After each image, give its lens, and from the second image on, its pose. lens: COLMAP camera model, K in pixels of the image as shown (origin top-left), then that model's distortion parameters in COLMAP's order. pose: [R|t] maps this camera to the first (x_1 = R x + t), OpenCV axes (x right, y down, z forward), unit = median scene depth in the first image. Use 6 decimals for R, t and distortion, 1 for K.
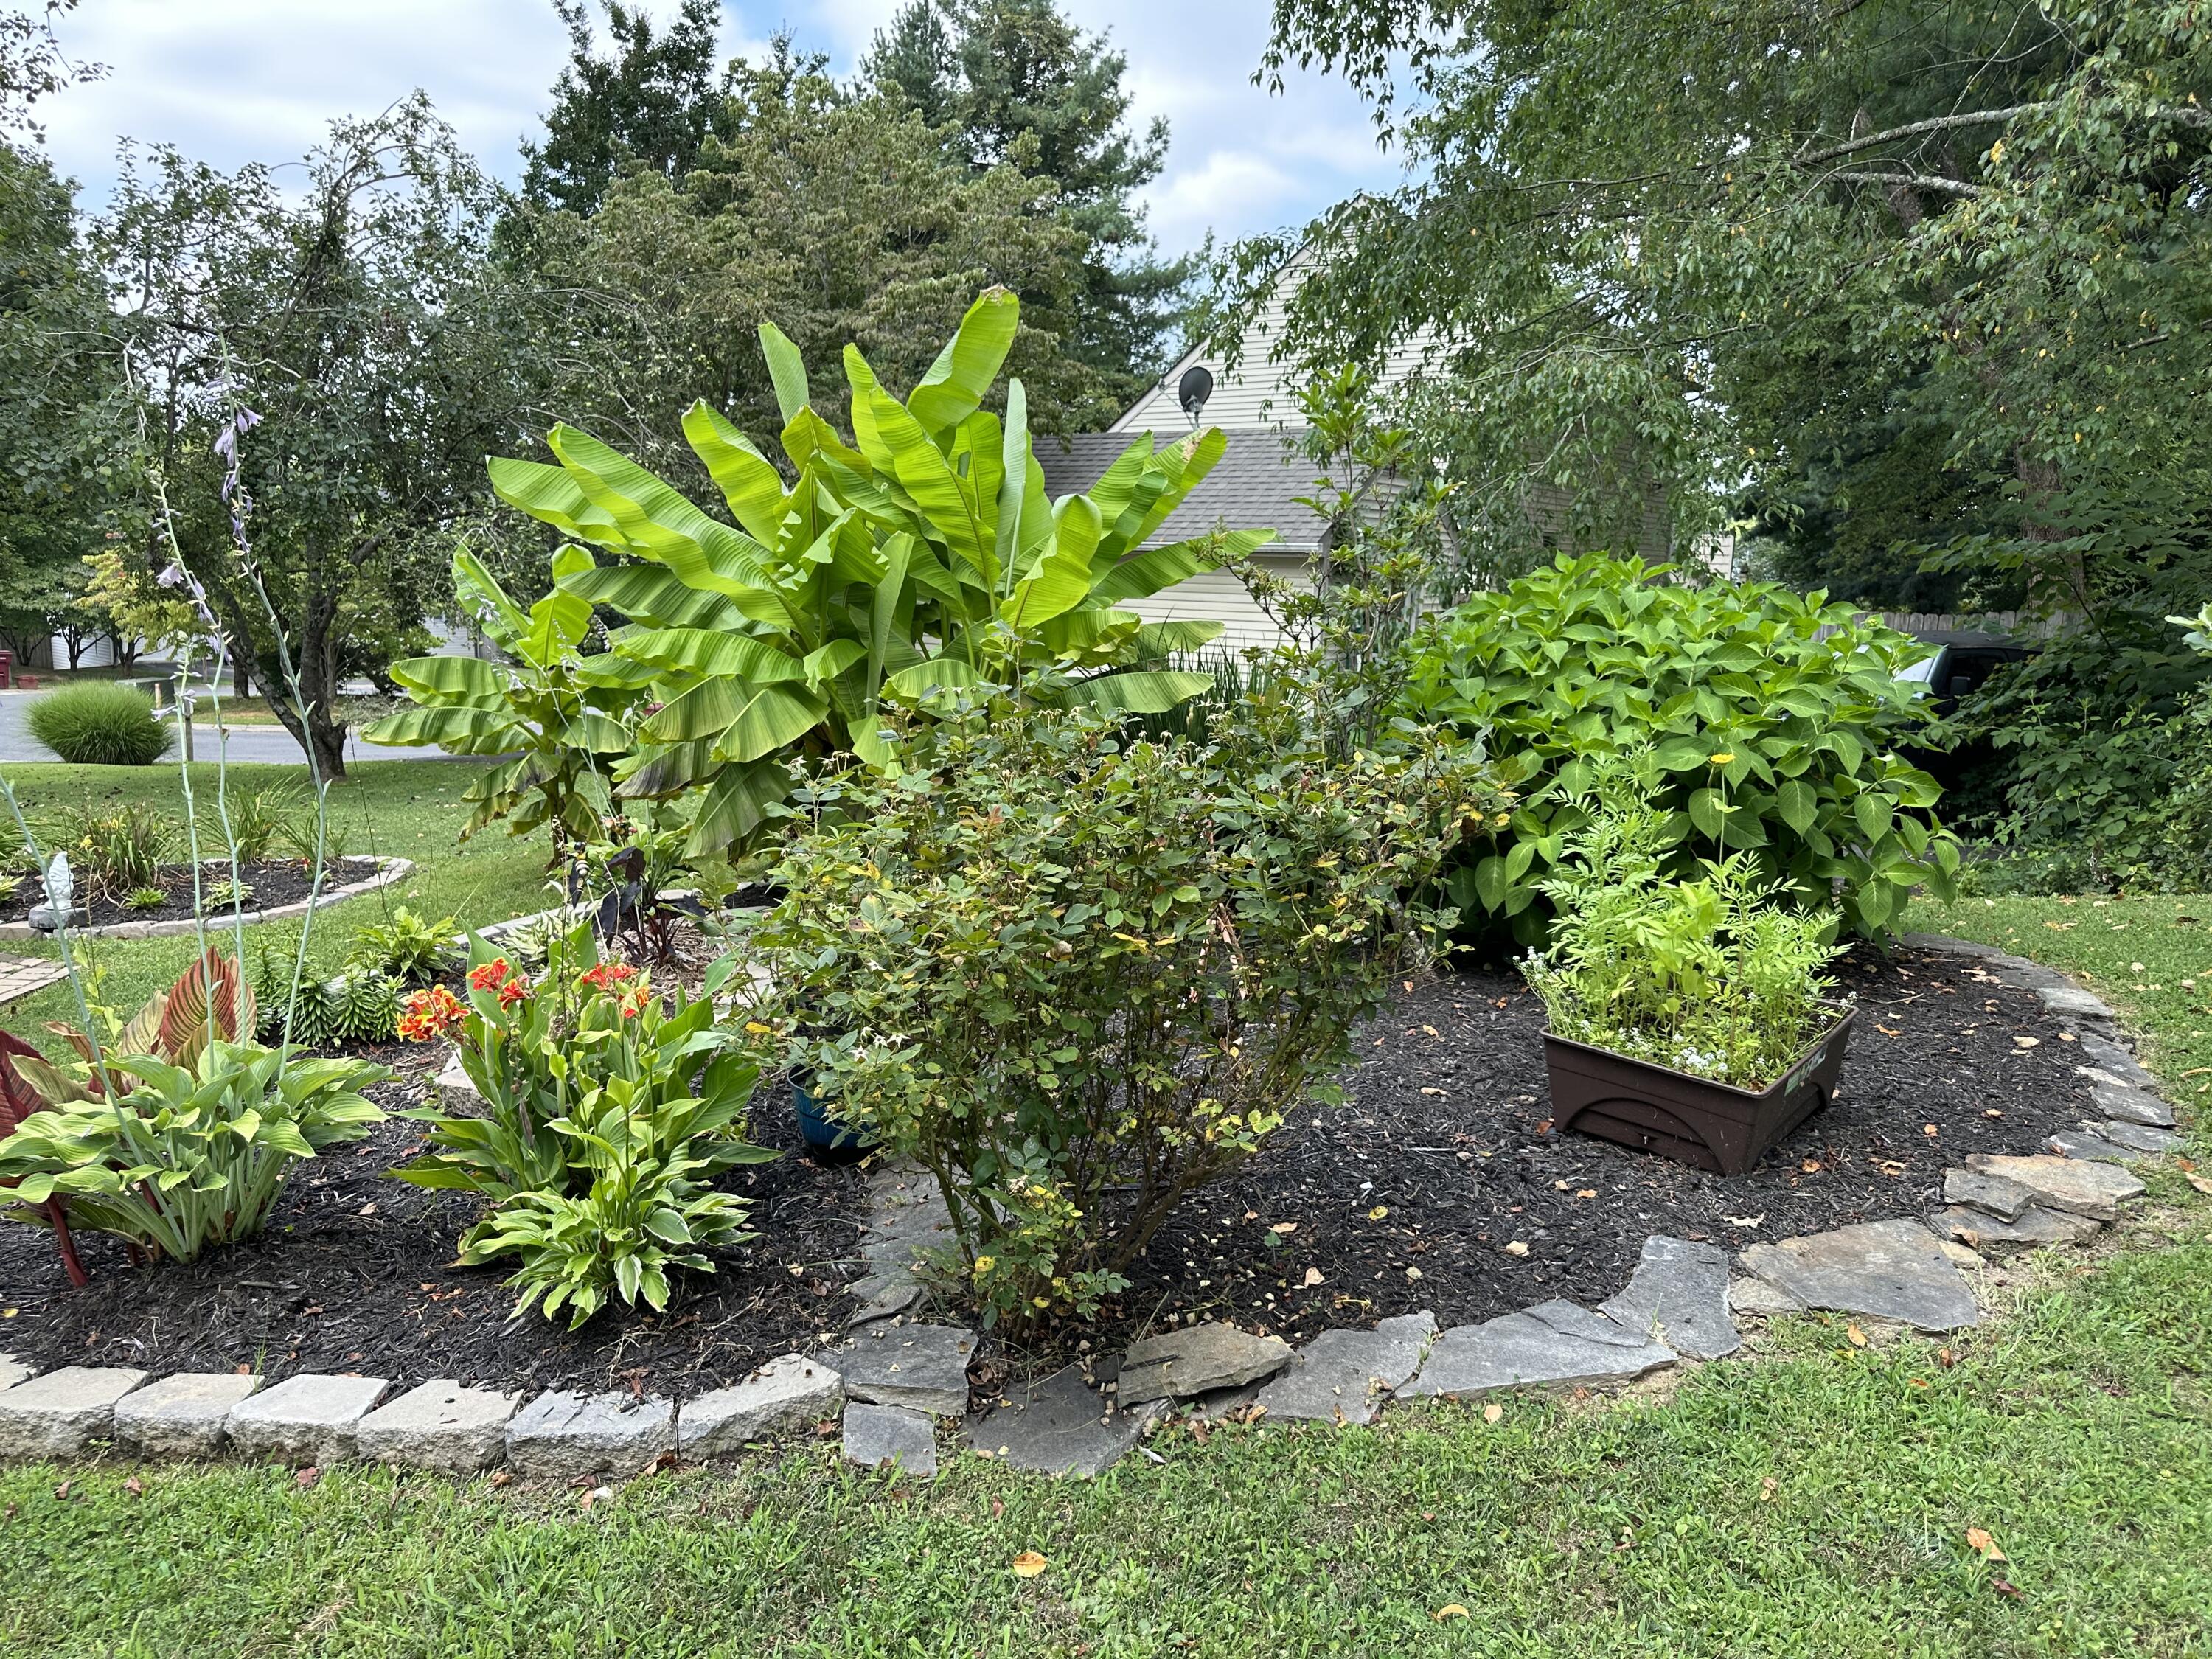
lens RADIAL K [[1659.6, 0, 1097.8], [0, 1659.6, 827.9], [0, 0, 1]] dist [0.103495, -0.052973]
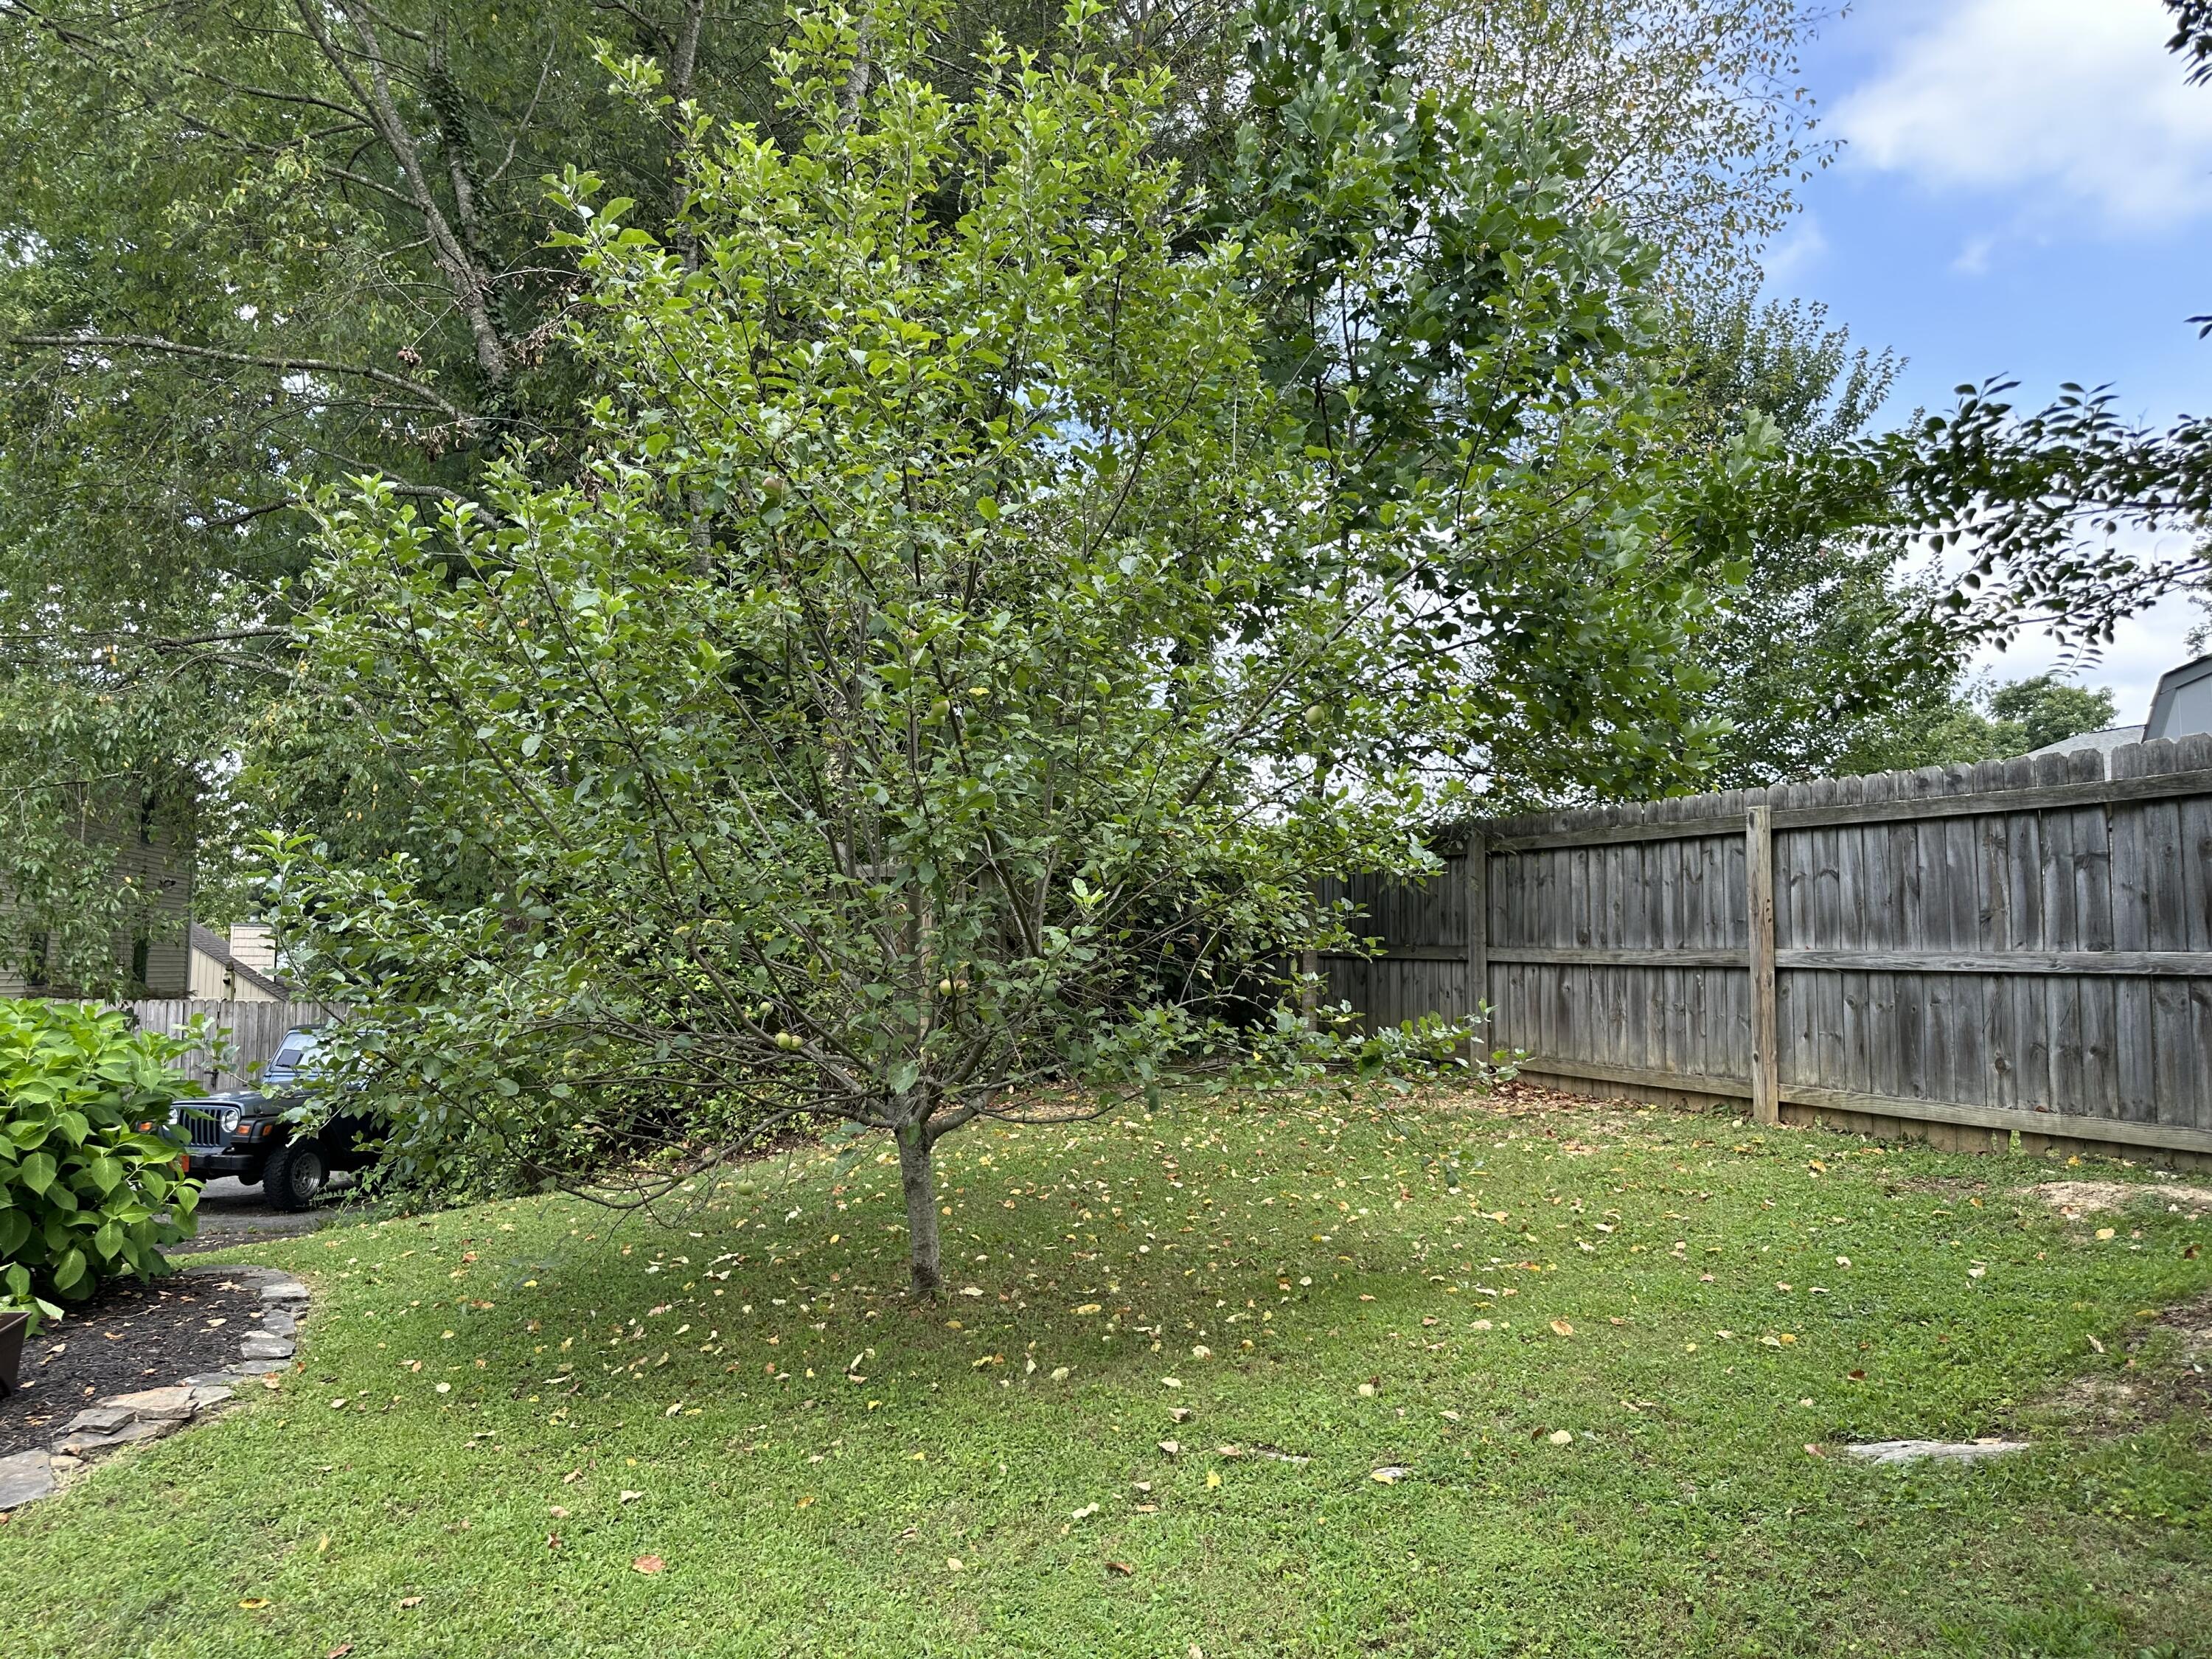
lens RADIAL K [[1659.6, 0, 1097.8], [0, 1659.6, 827.9], [0, 0, 1]] dist [0.103495, -0.052973]
pose [[0.709574, 0.030951, 0.703951, 0.053096], [0.128812, 0.976502, -0.172776, 0.062386], [-0.692757, 0.213275, 0.688913, -0.546363]]
